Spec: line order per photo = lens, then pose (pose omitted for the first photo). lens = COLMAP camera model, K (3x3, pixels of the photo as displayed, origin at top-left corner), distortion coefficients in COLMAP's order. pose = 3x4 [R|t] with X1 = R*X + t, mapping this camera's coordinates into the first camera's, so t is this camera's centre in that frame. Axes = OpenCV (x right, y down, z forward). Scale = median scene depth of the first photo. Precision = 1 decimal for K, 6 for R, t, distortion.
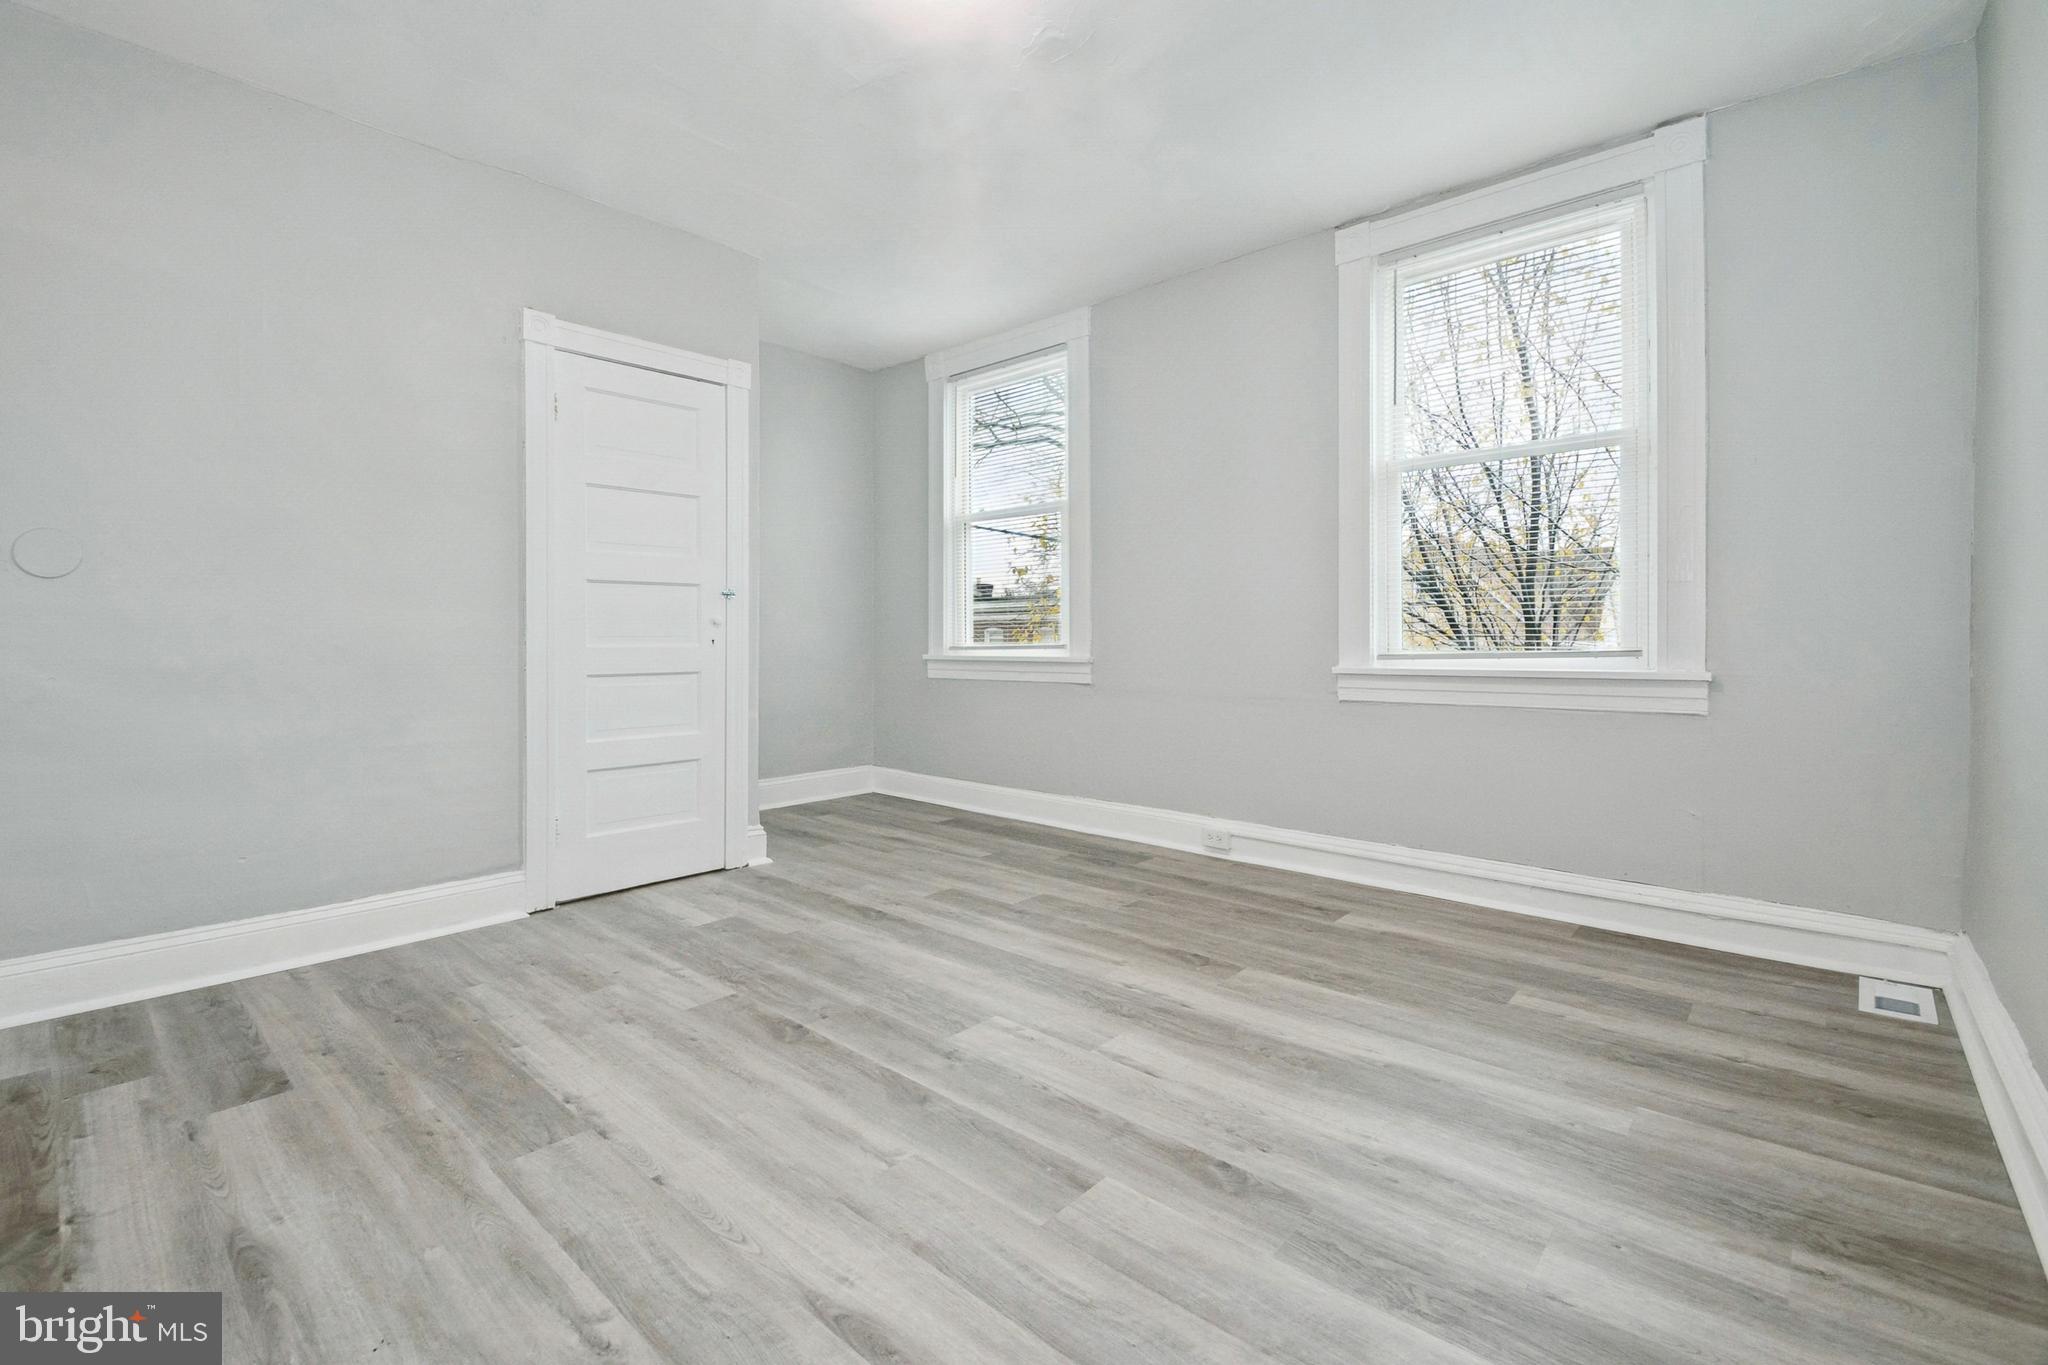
lens RADIAL K [[902.3, 0, 1066.0], [0, 902.3, 647.3], [0, 0, 1]] dist [-0.004203, -0.007972]
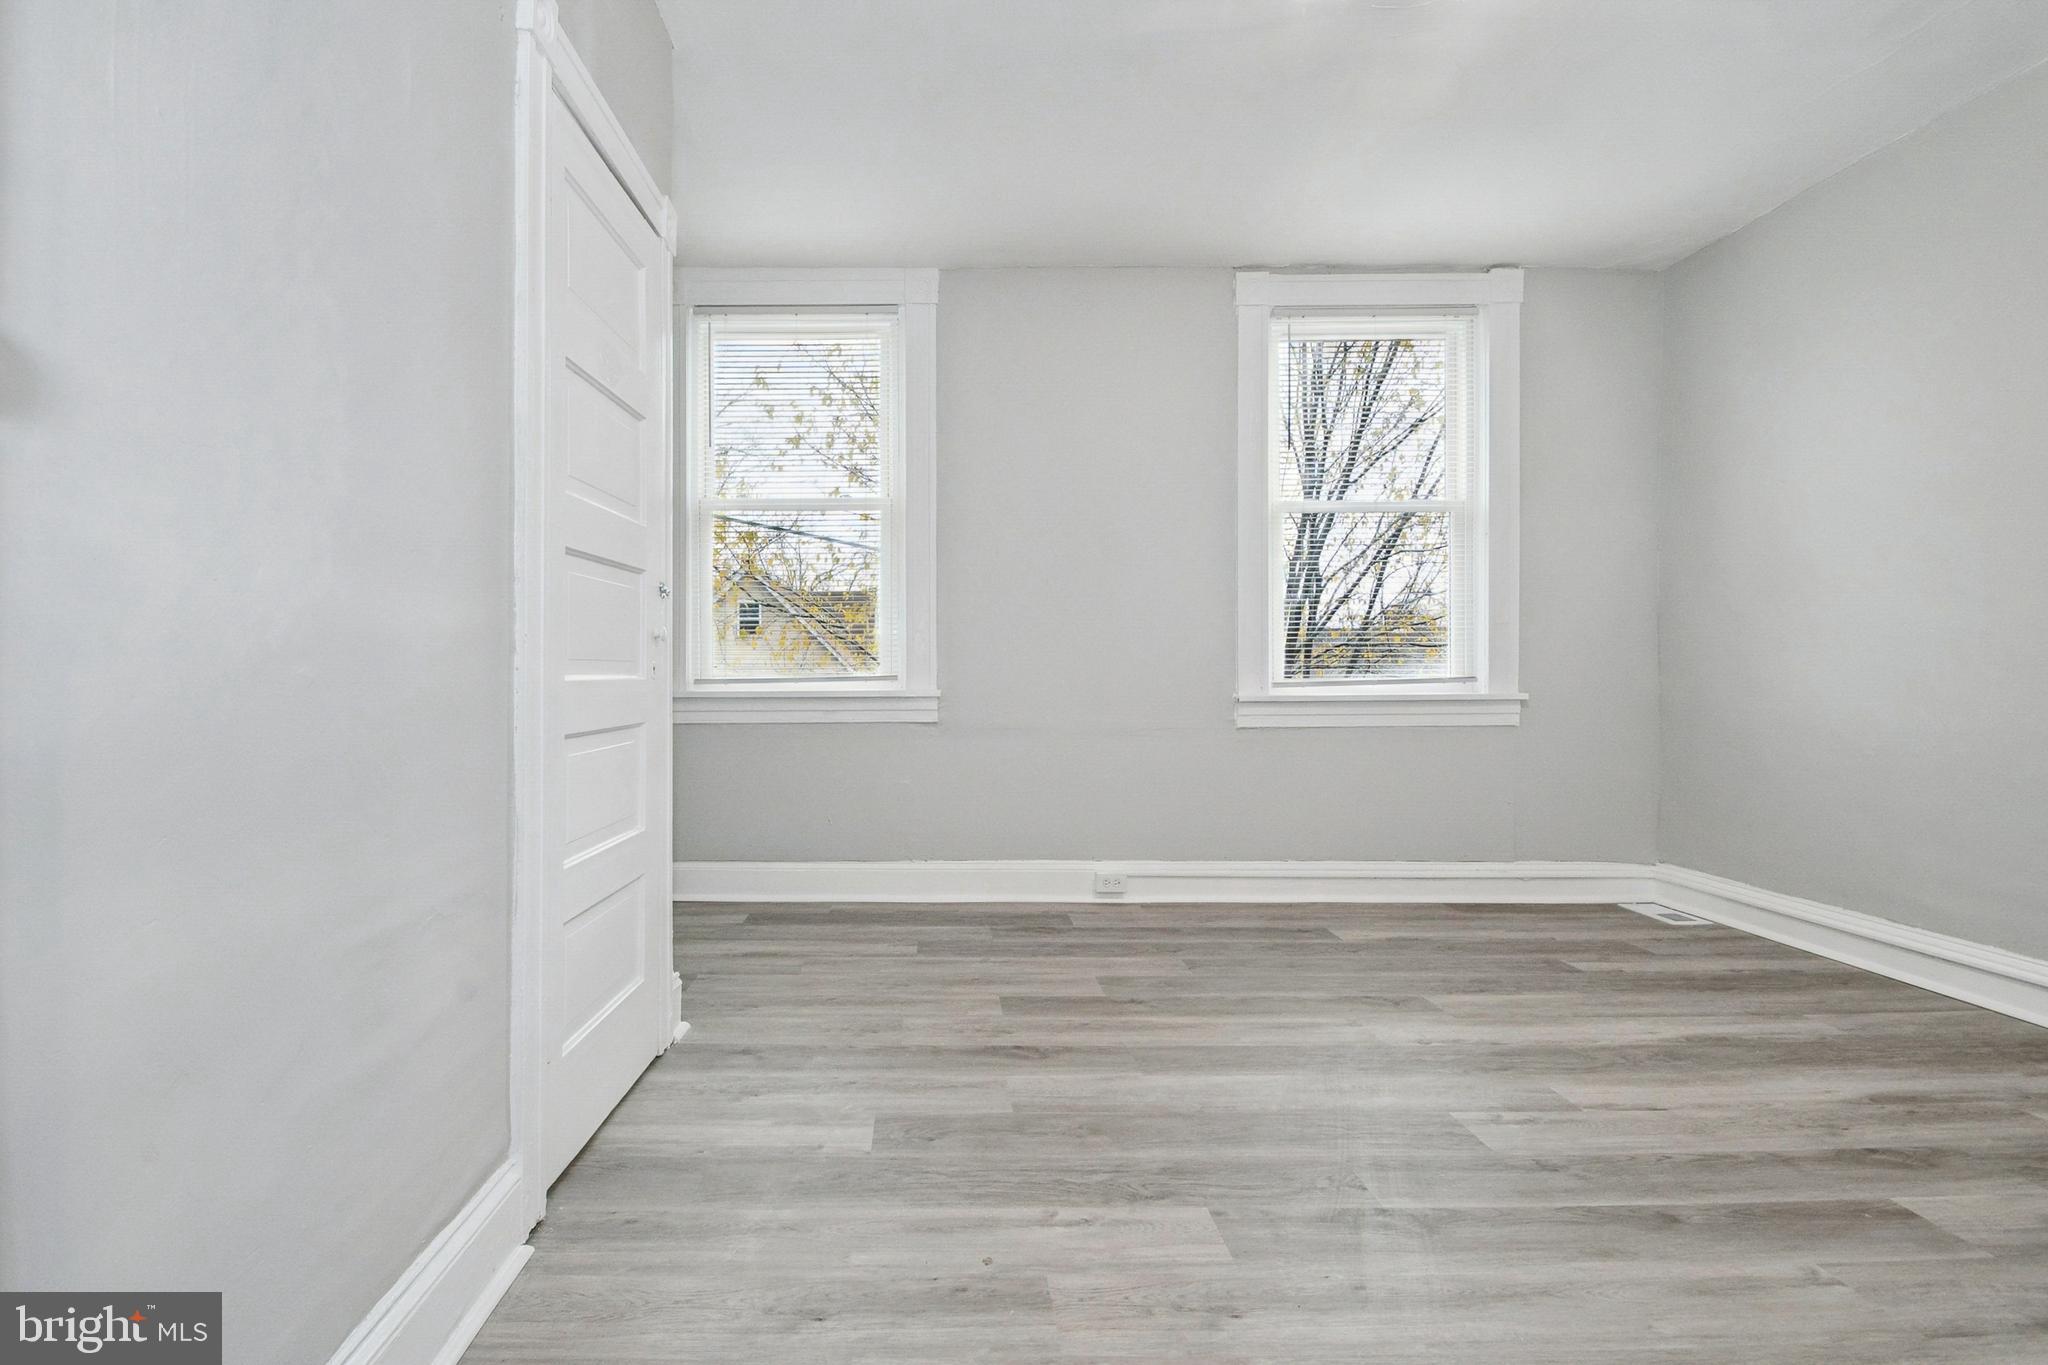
lens RADIAL K [[927.8, 0, 1018.4], [0, 927.8, 674.8], [0, 0, 1]] dist [-0.013789, -0.003839]
pose [[0.754668, -0.008737, 0.656049, -0.747183], [0.006096, 0.999962, 0.006306, -0.013027], [-0.656079, -0.000760, 0.754692, 0.471058]]
